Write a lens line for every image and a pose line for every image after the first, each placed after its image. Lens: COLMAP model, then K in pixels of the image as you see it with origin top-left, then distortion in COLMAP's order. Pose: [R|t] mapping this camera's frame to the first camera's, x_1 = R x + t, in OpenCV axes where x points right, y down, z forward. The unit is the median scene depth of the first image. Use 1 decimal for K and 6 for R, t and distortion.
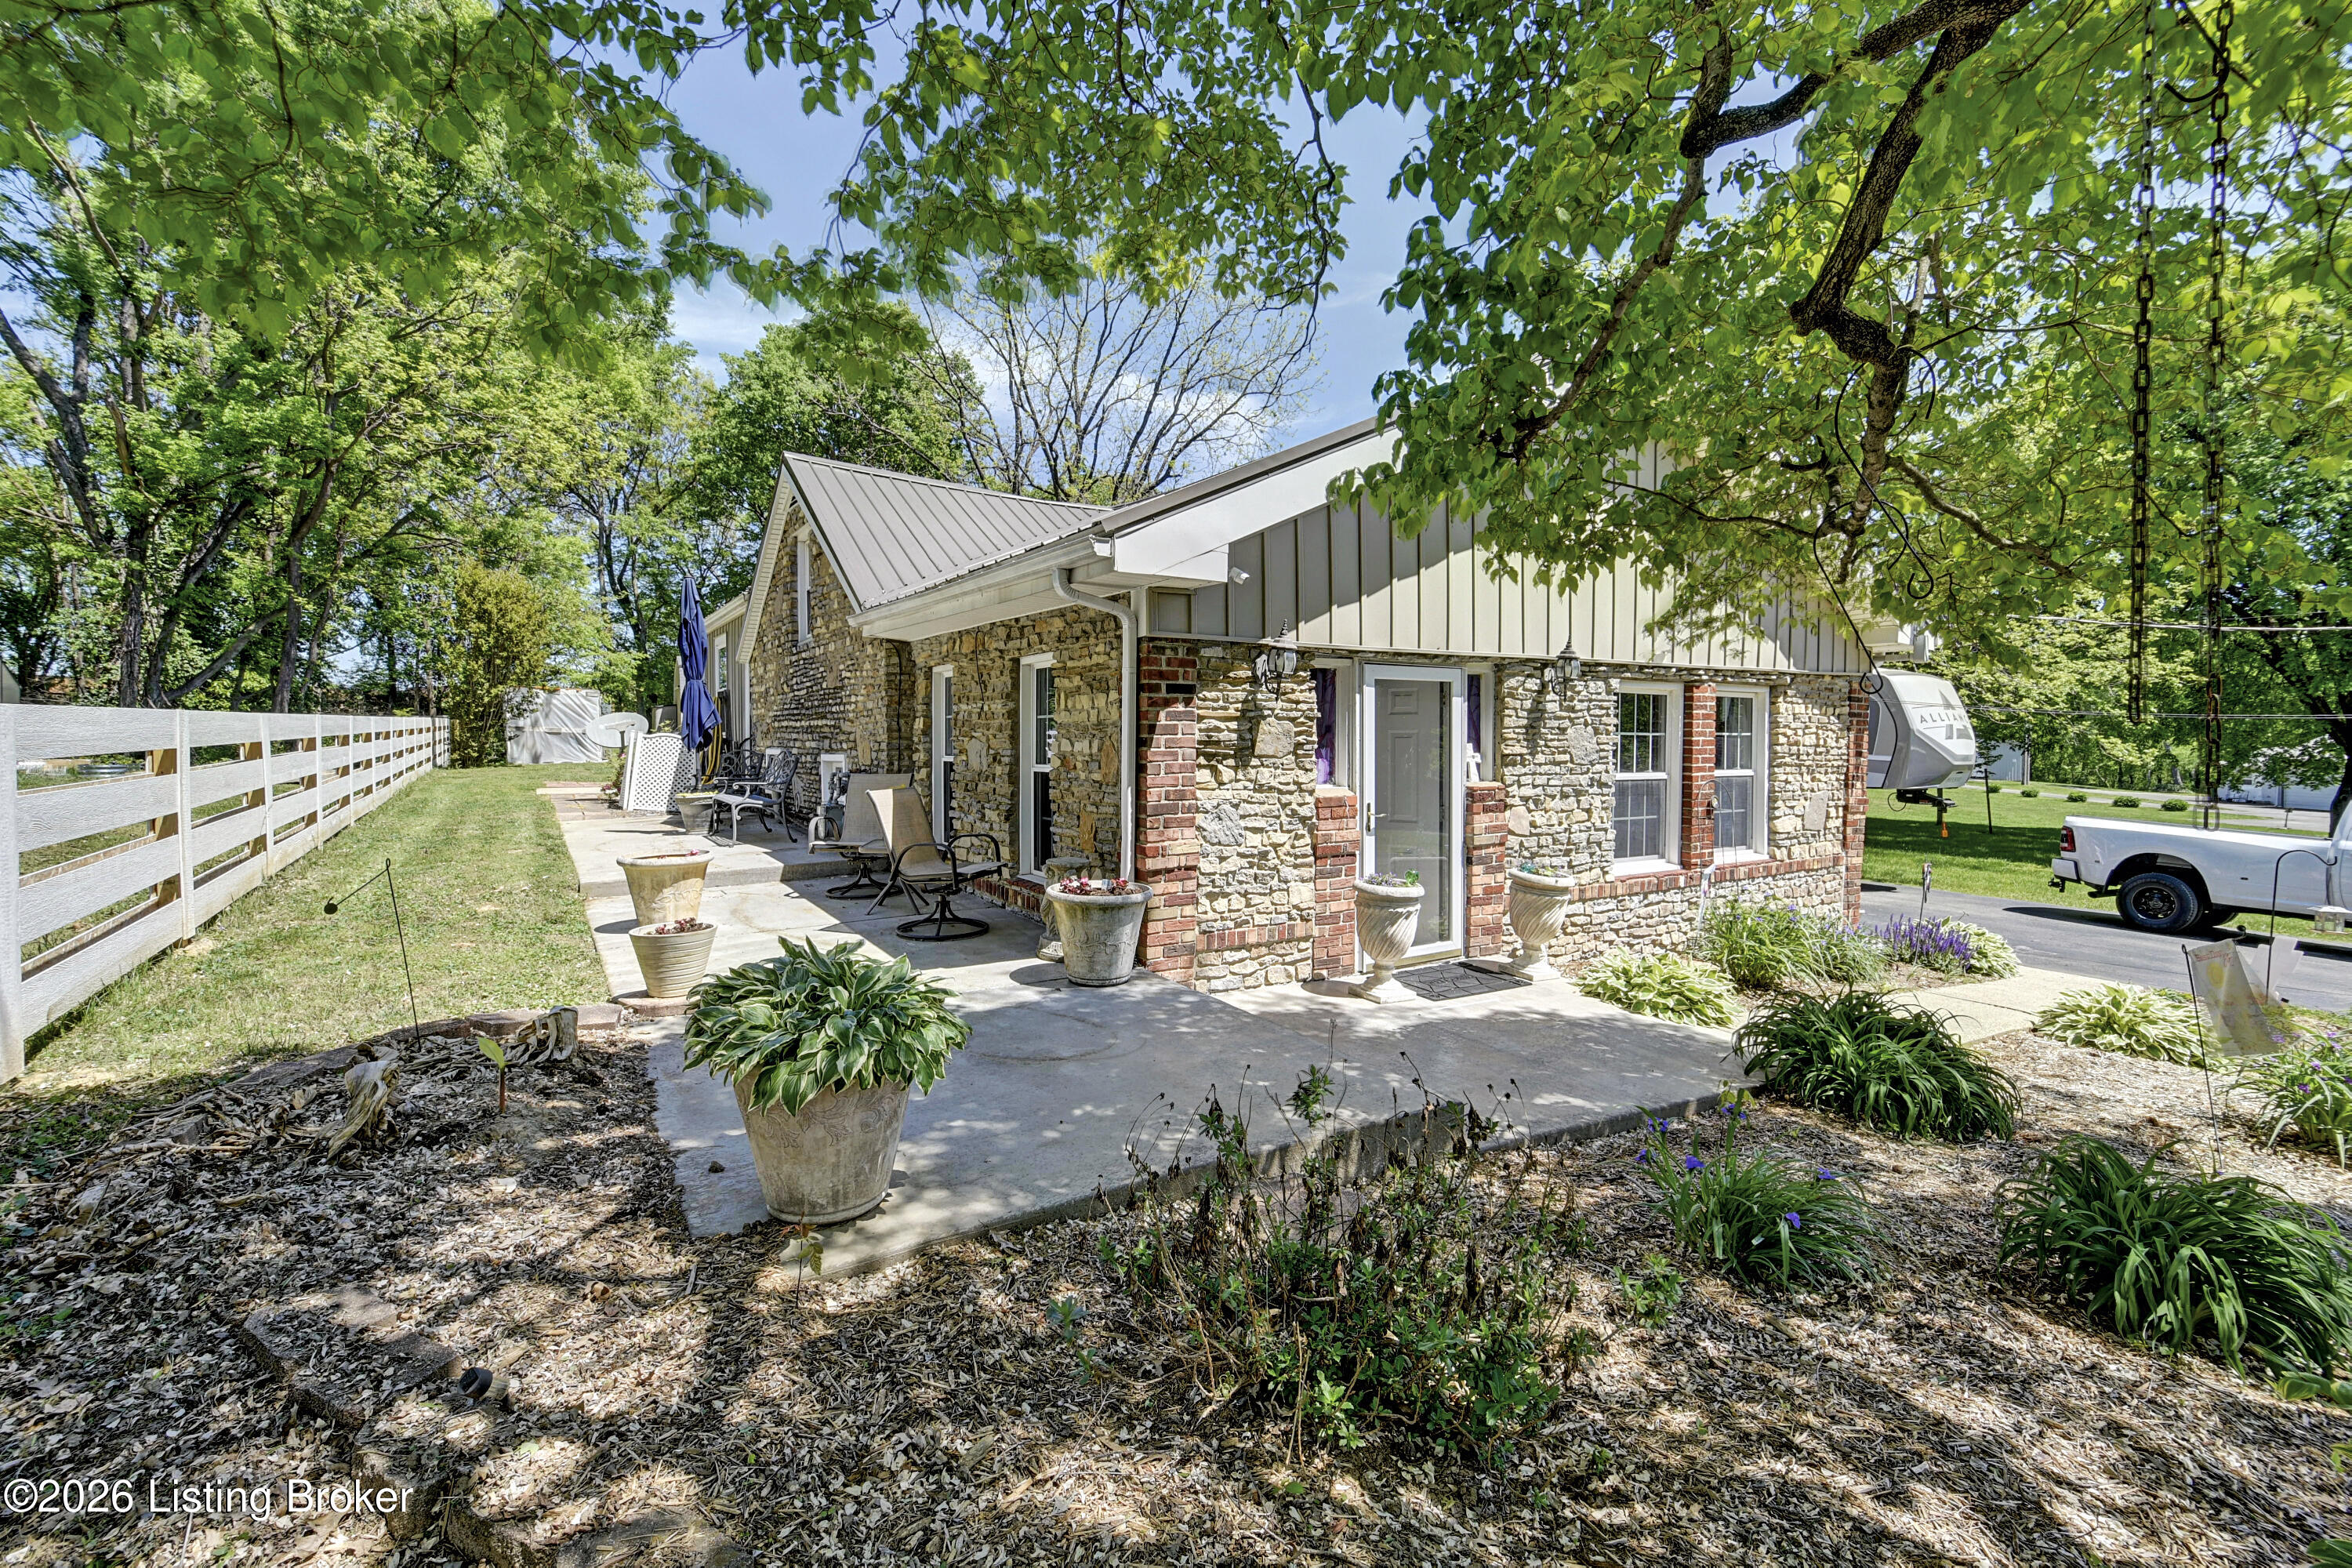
lens RADIAL K [[1023.1, 0, 1175.0], [0, 1023.1, 779.5], [0, 0, 1]] dist [0.000726, 0.000017]
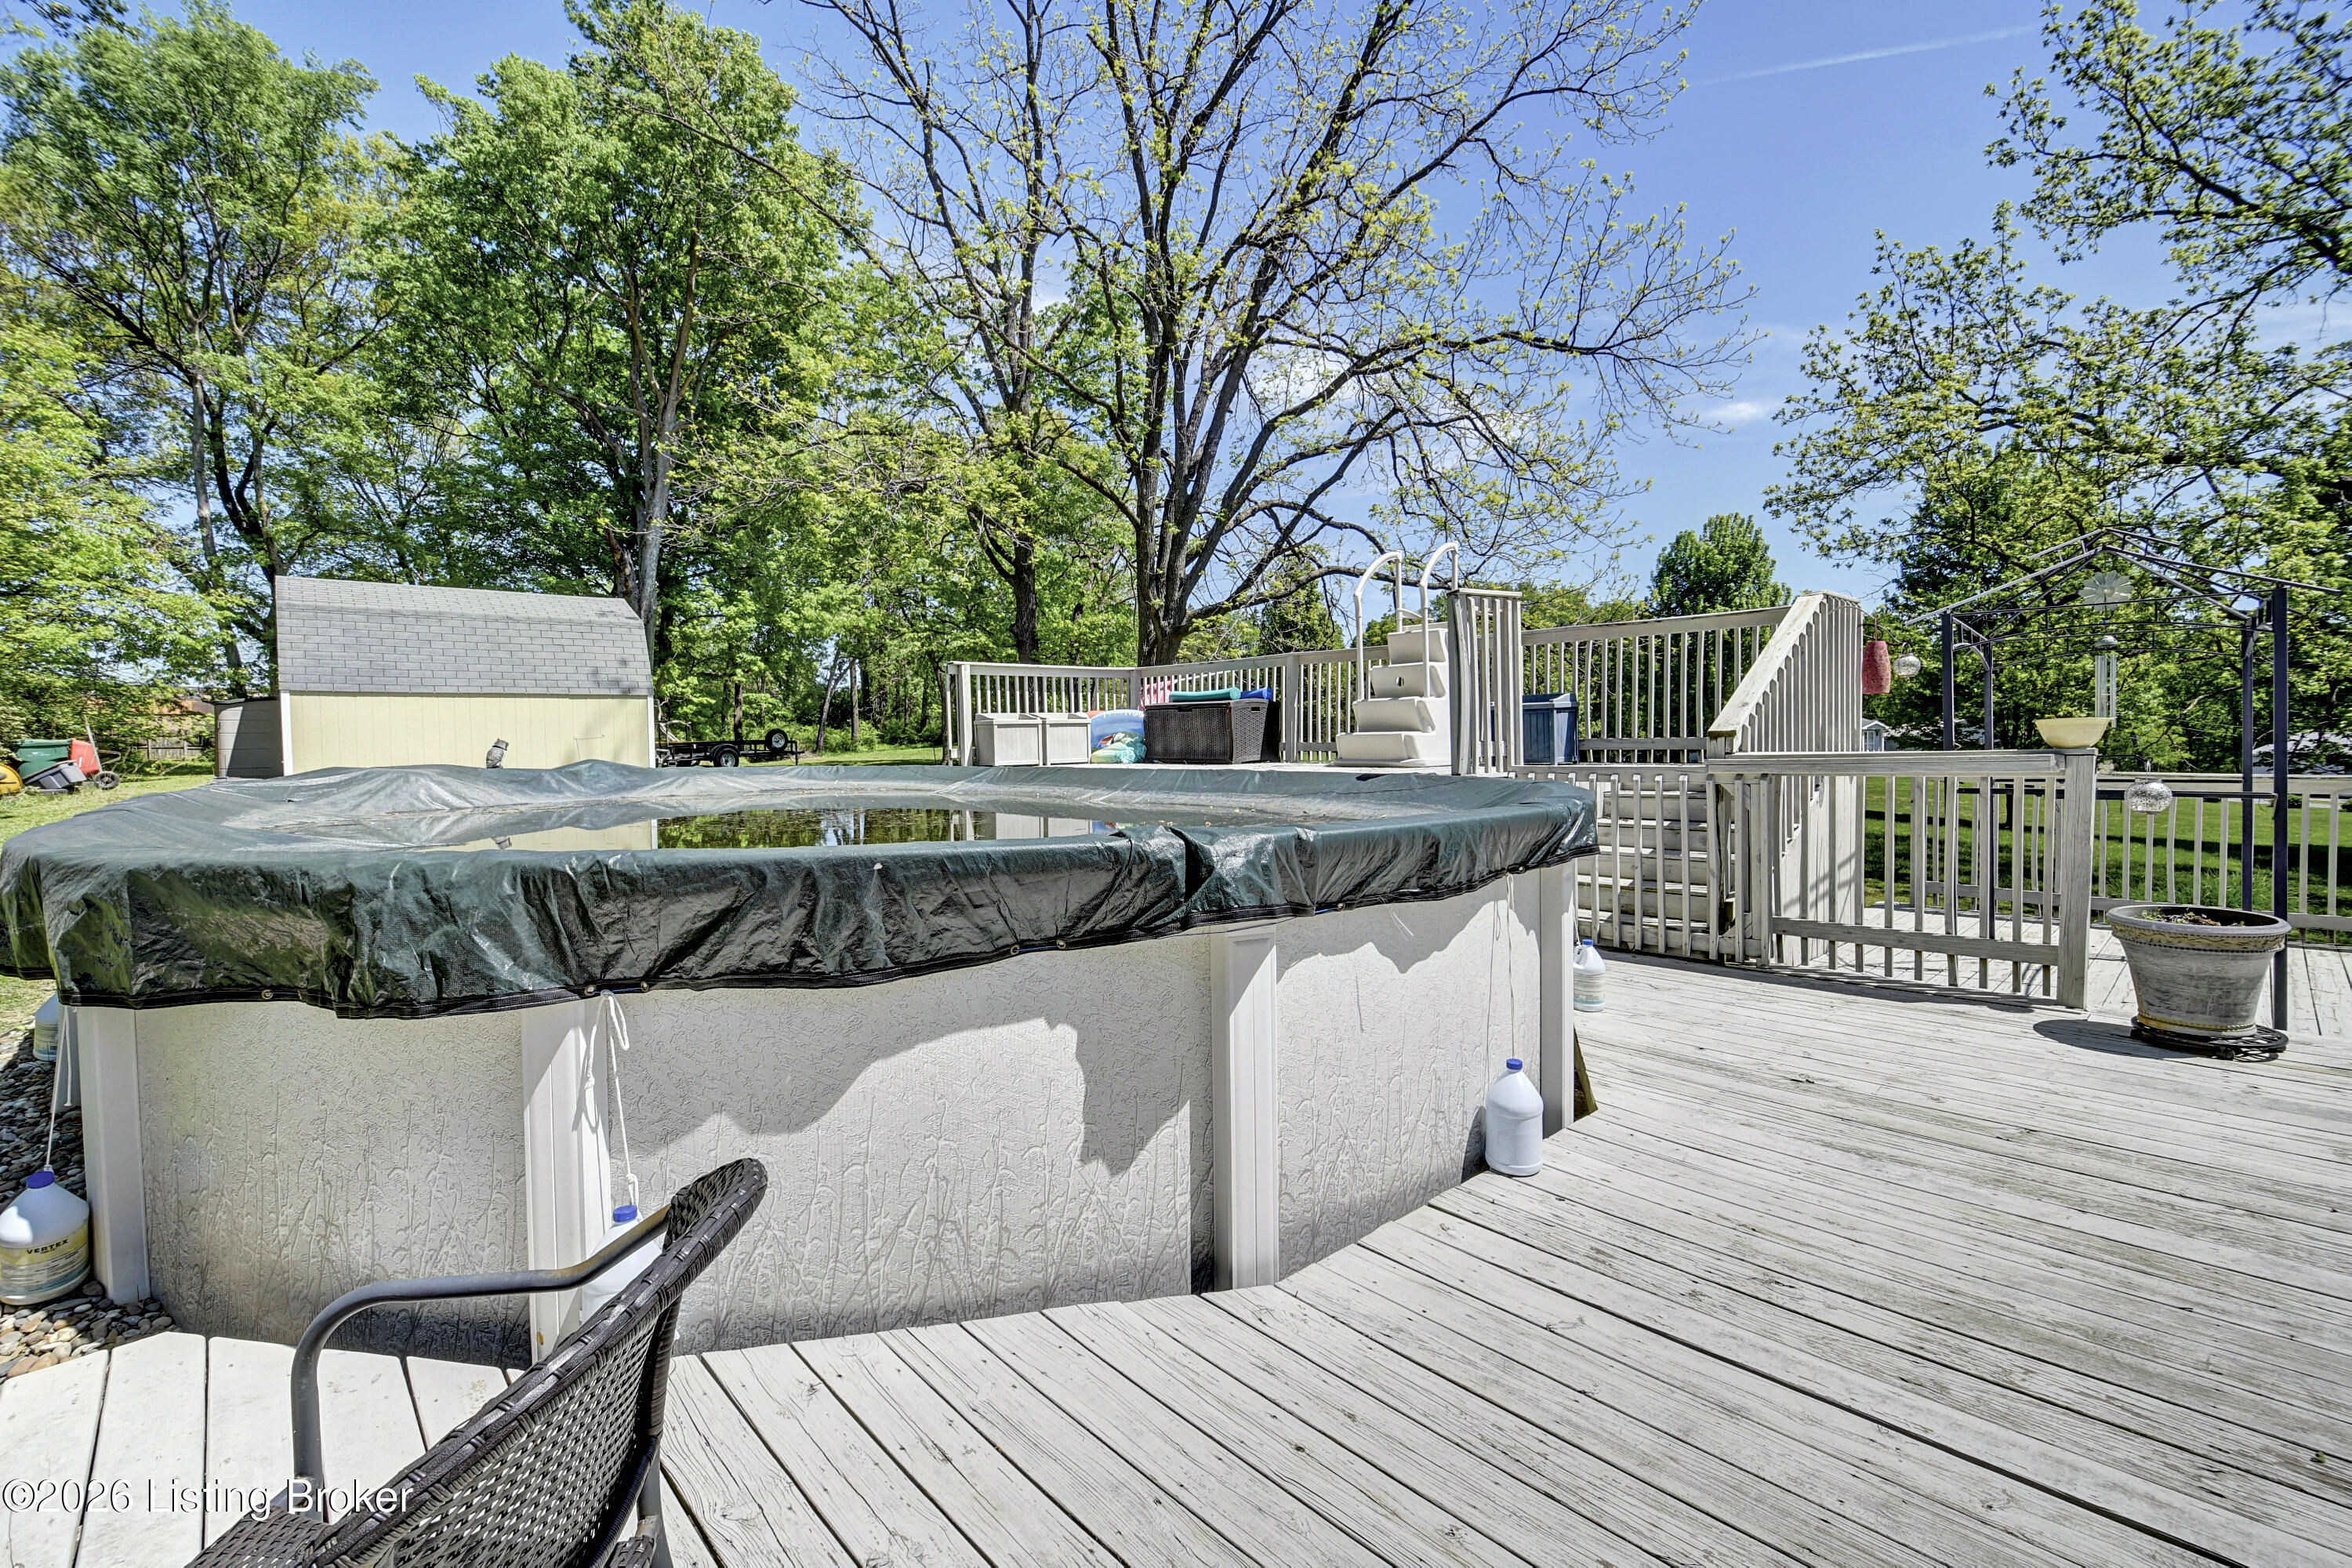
lens RADIAL K [[1023.1, 0, 1175.6], [0, 1023.1, 783.4], [0, 0, 1]] dist [0.000726, 0.000017]
pose [[0.980825, -0.018156, 0.194041, -0.157685], [0.018991, 0.999817, -0.002443, -0.017240], [-0.193961, 0.006081, 0.980990, 0.384886]]
